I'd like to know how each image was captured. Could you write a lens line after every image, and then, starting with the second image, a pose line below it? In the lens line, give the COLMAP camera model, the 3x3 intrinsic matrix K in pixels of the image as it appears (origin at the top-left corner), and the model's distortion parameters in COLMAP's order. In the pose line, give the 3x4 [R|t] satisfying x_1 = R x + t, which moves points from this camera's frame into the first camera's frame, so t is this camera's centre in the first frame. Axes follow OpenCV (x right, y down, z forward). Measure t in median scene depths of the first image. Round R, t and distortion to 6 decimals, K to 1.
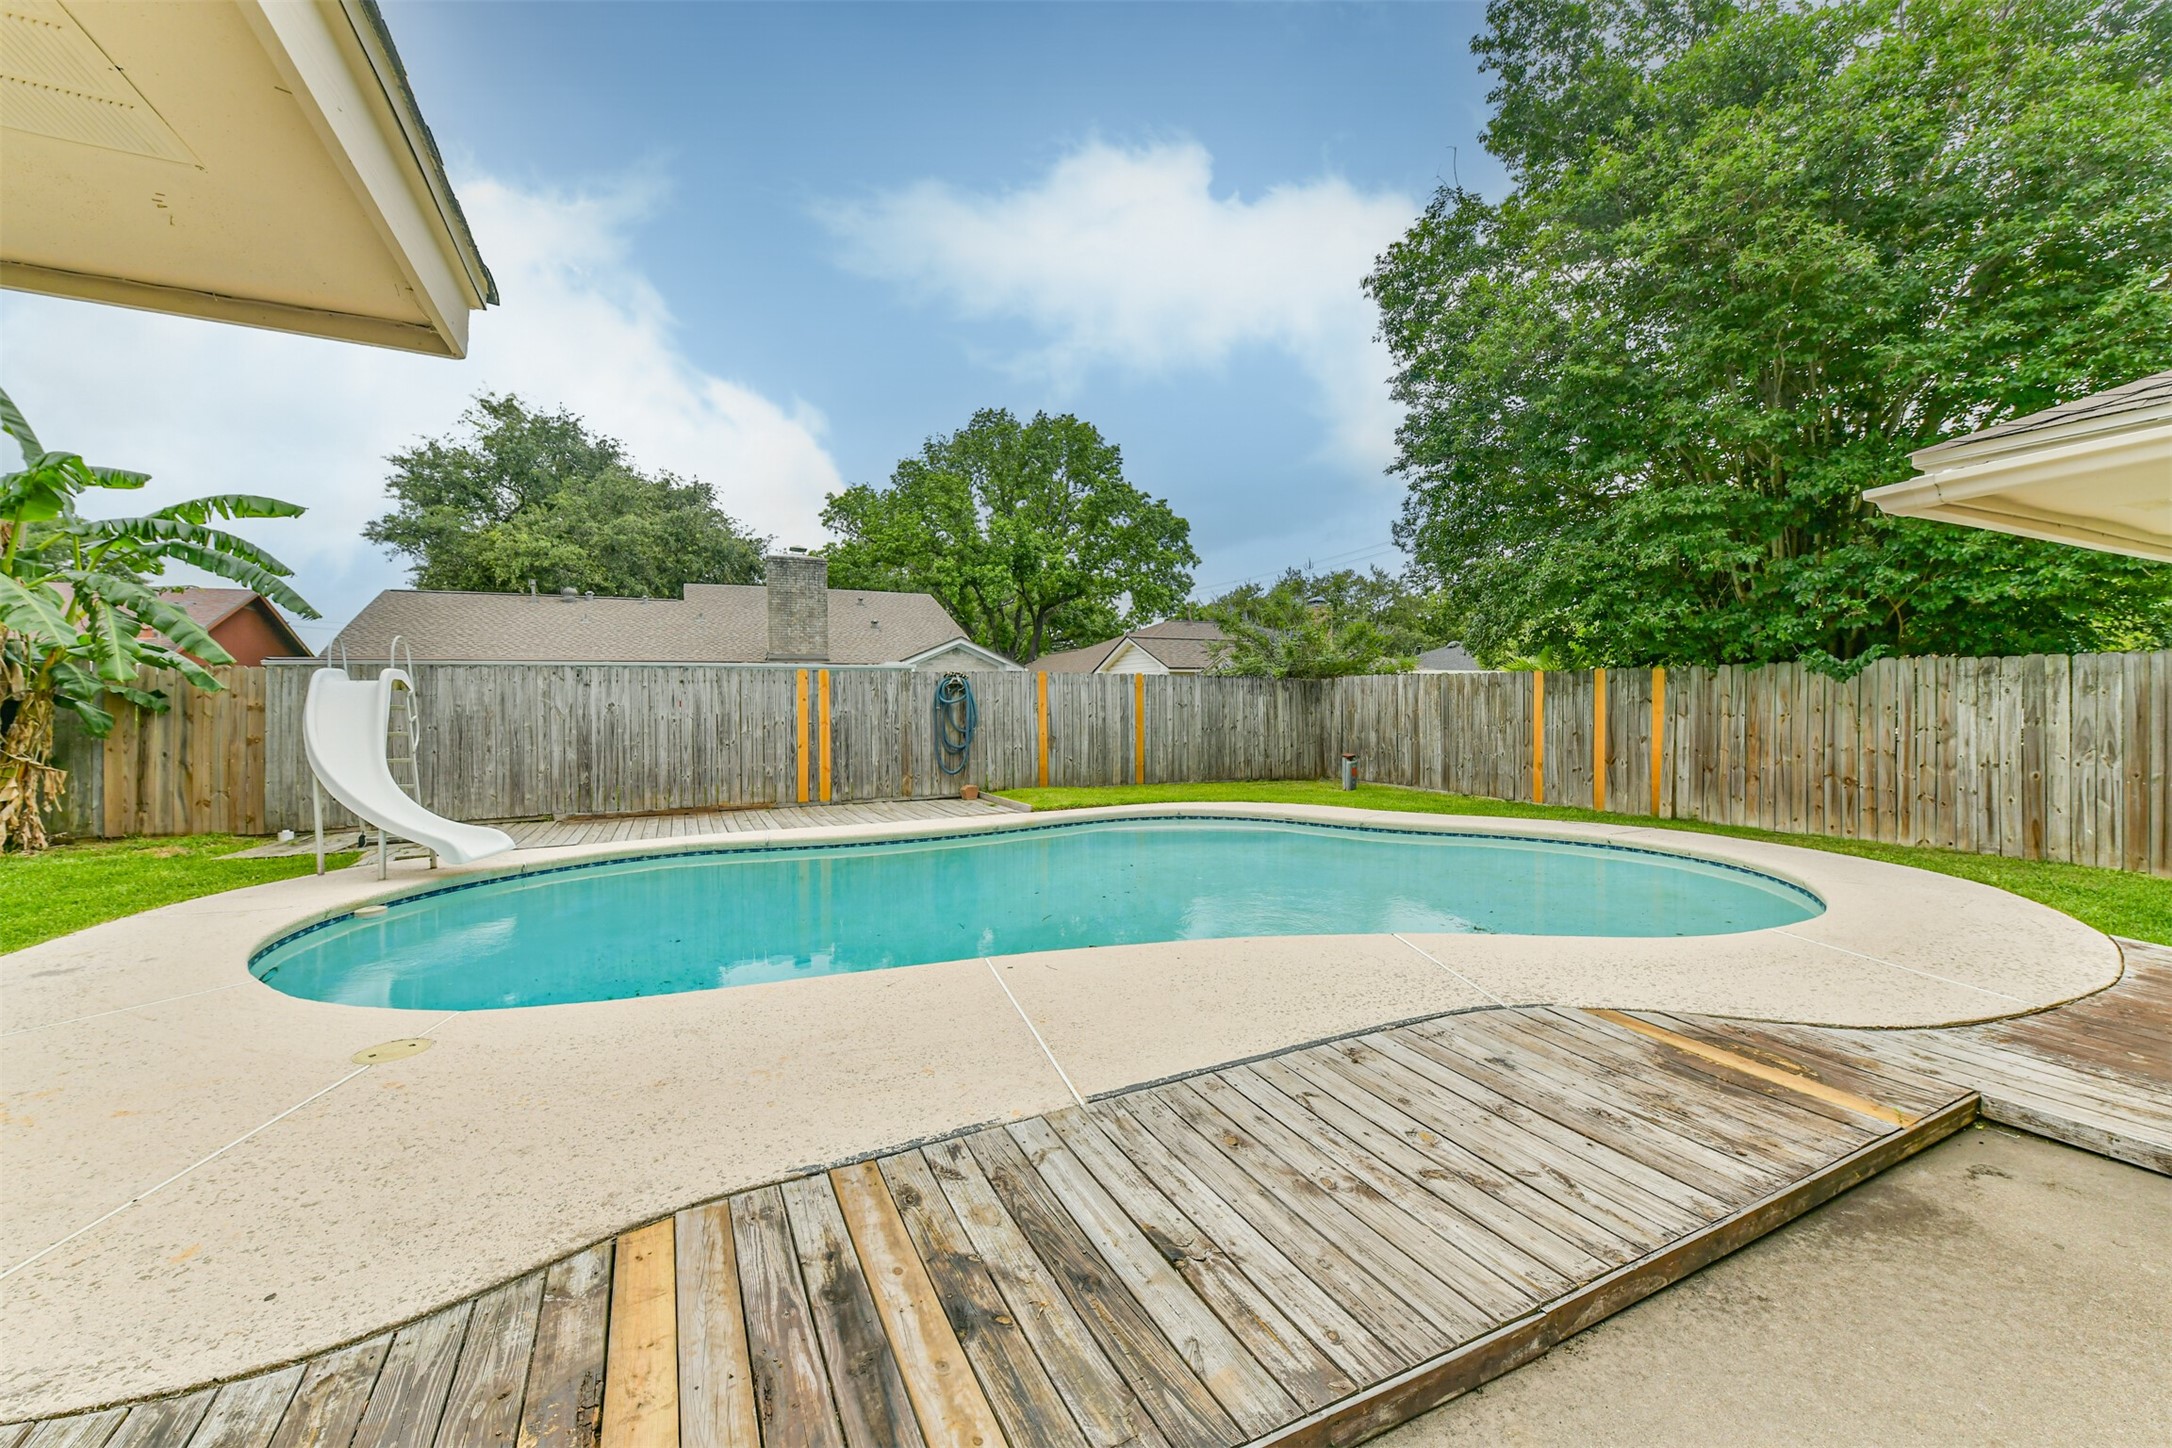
lens RADIAL K [[846.9, 0, 1096.9], [0, 846.9, 696.3], [0, 0, 1]] dist [-0.000176, -0.000099]
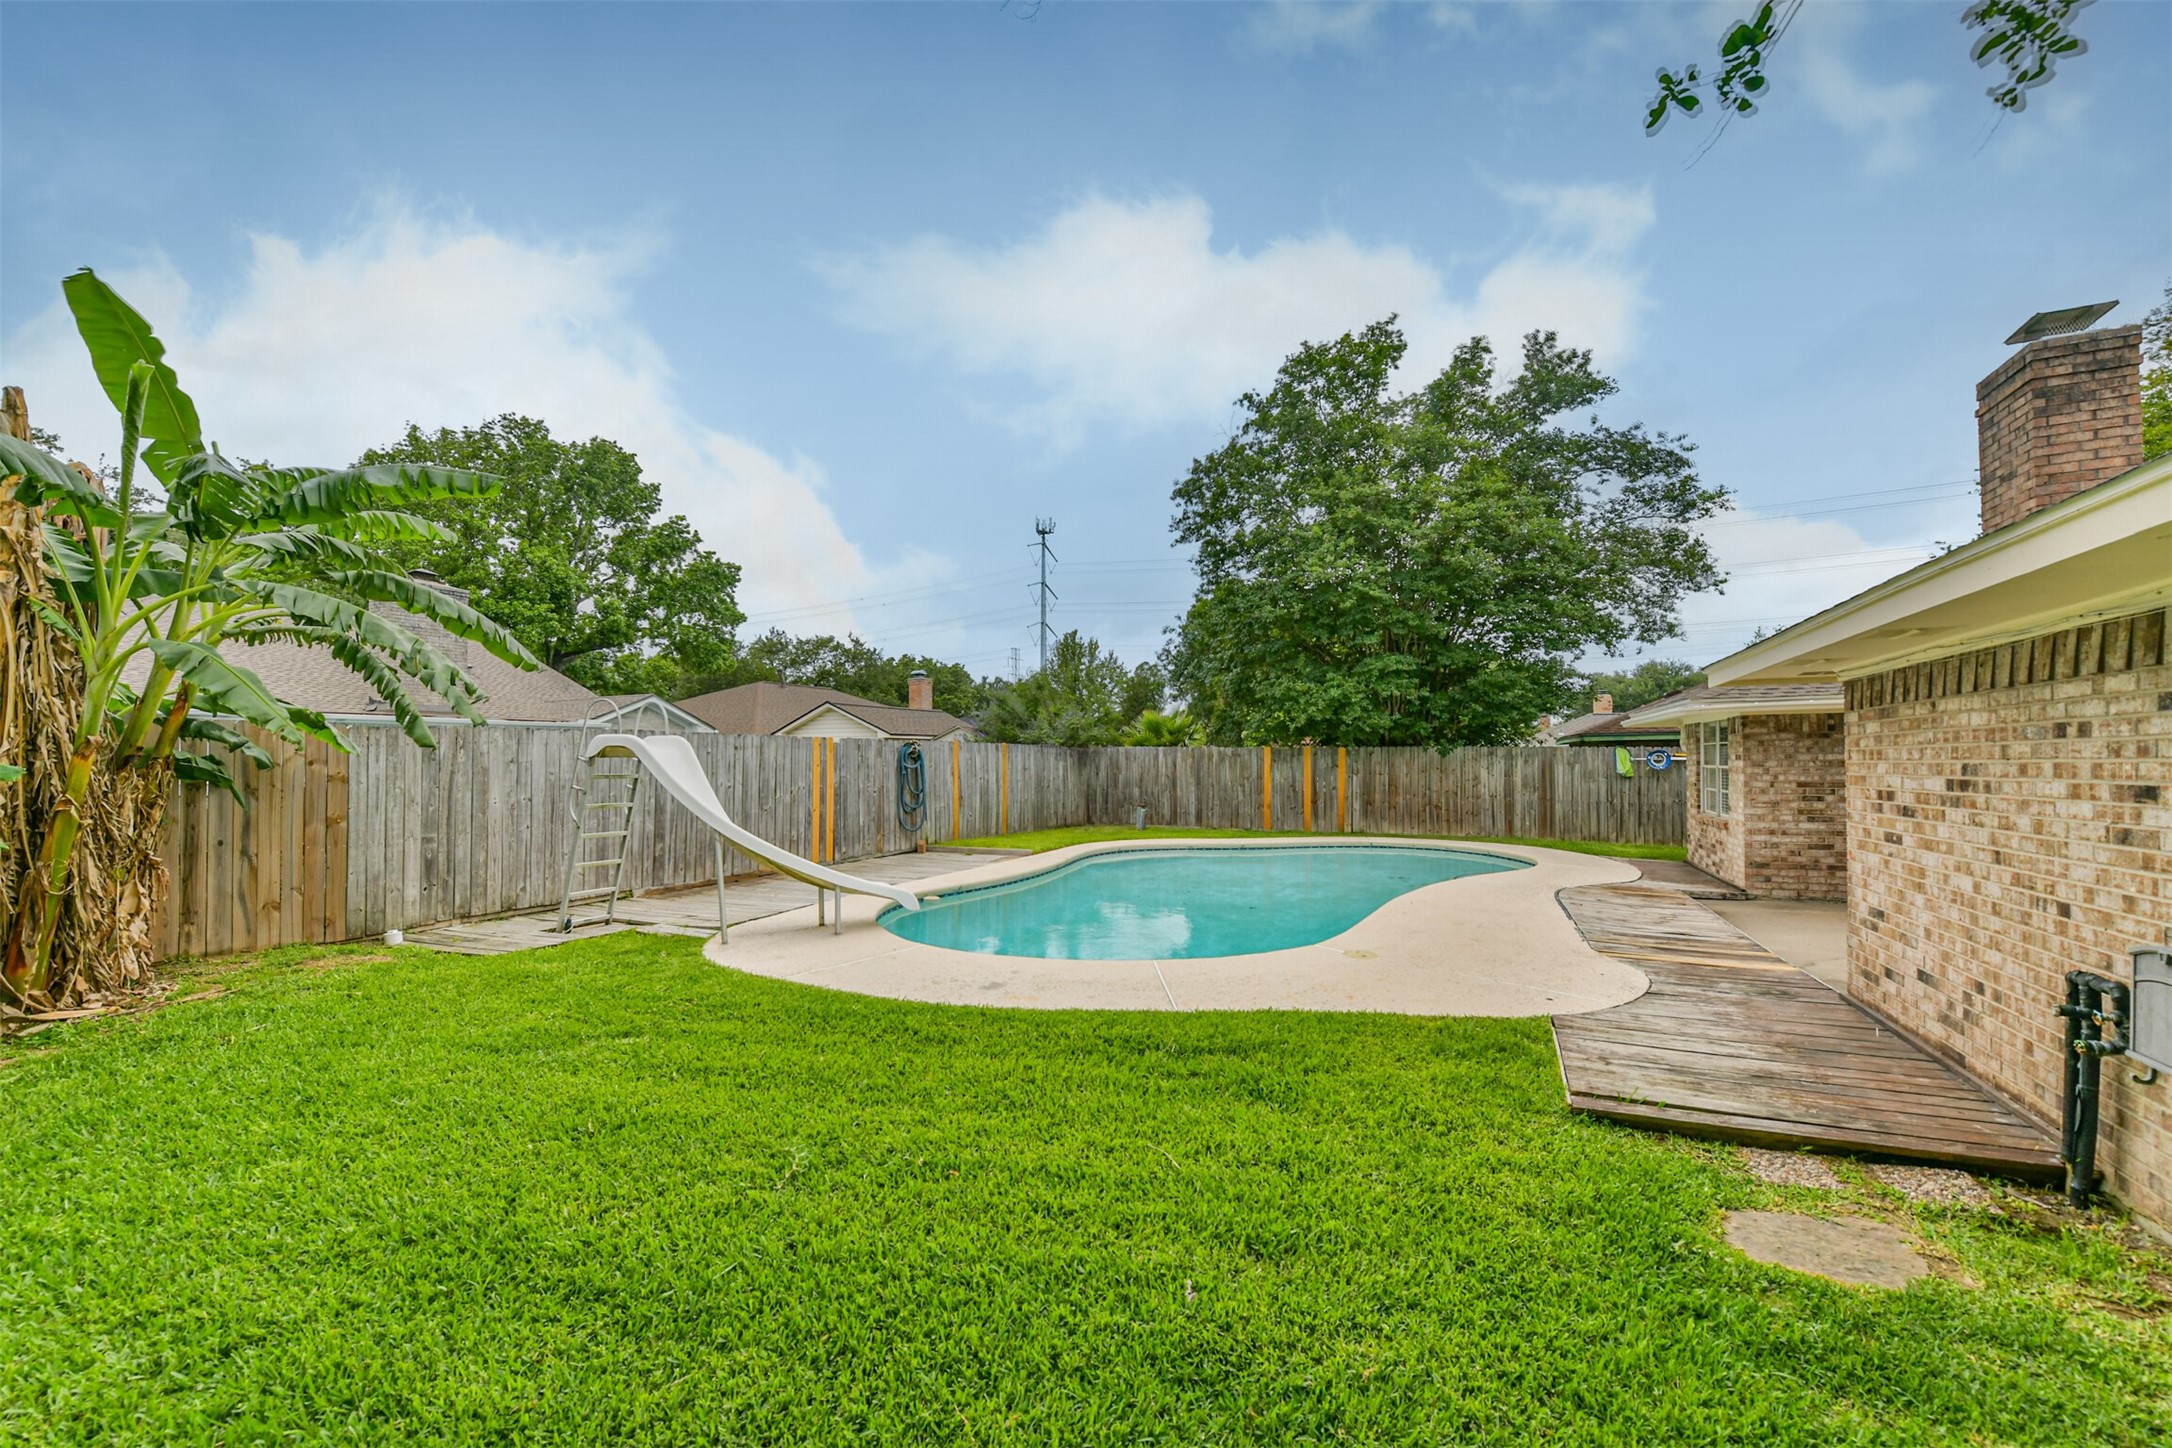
lens RADIAL K [[849.9, 0, 1090.8], [0, 849.9, 736.3], [0, 0, 1]] dist [-0.000041, -0.000143]
pose [[0.777134, 0.020973, 0.628986, -0.806680], [-0.005842, 0.999642, -0.026115, -0.007141], [-0.629308, 0.016620, 0.776978, -0.037496]]
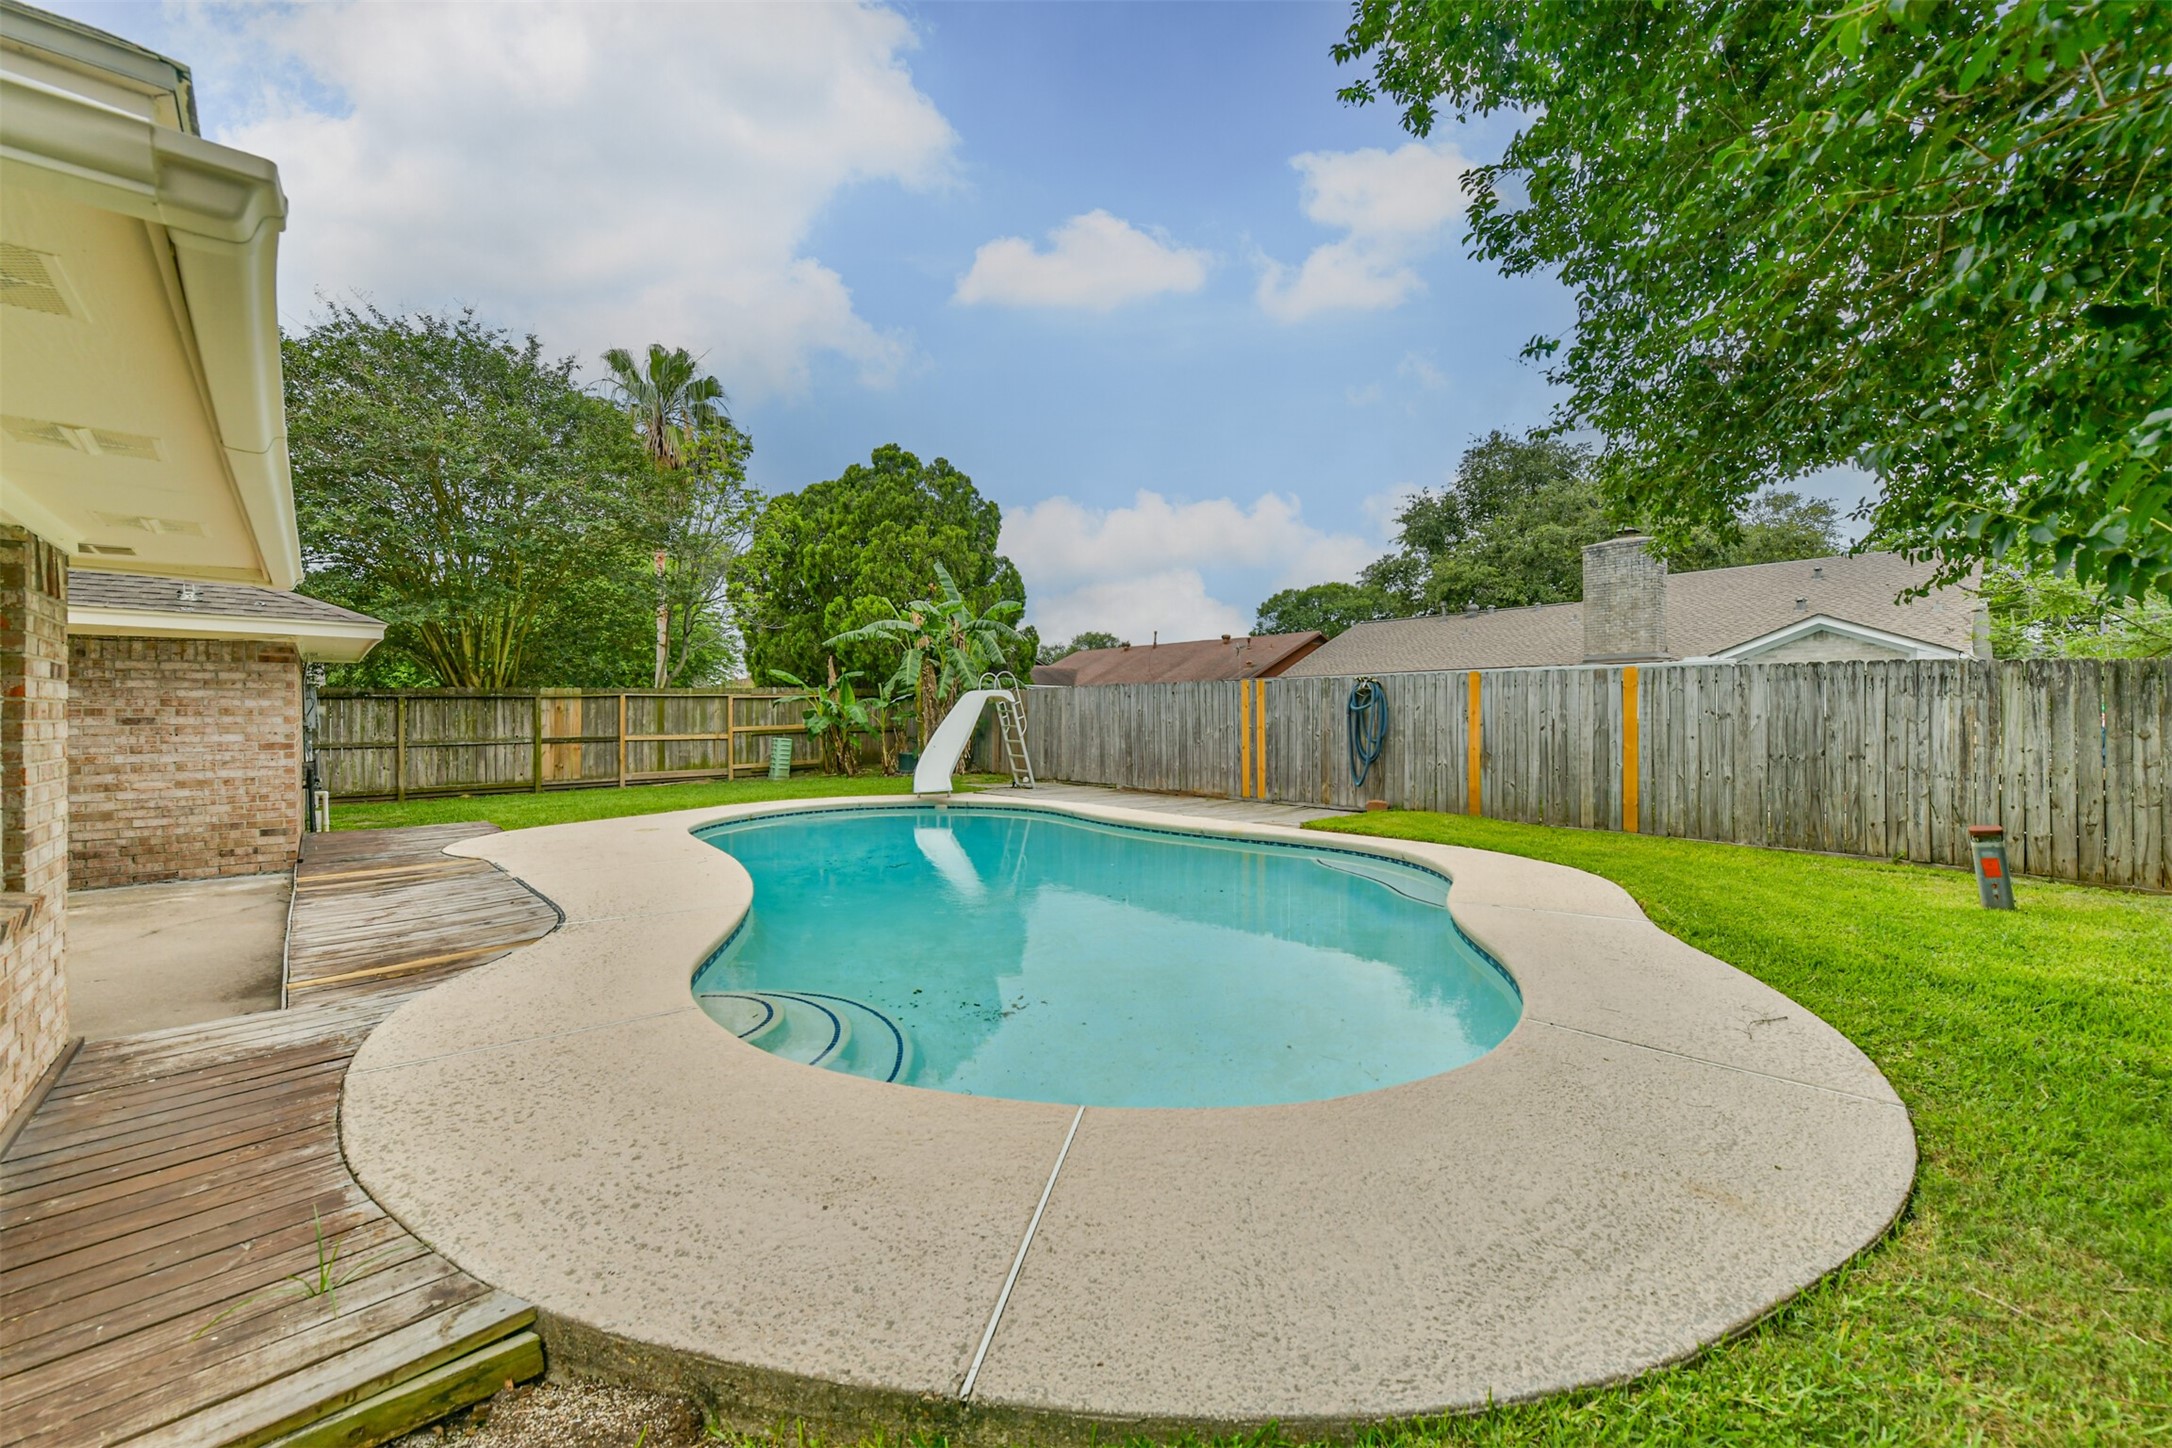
lens RADIAL K [[855.0, 0, 1093.1], [0, 855.0, 711.4], [0, 0, 1]] dist [0.007499, 0.000176]
pose [[0.276293, 0.004128, -0.961065, 0.752664], [0.005974, 0.999964, 0.006012, 0.002205], [0.961055, -0.007402, 0.276258, 0.525730]]
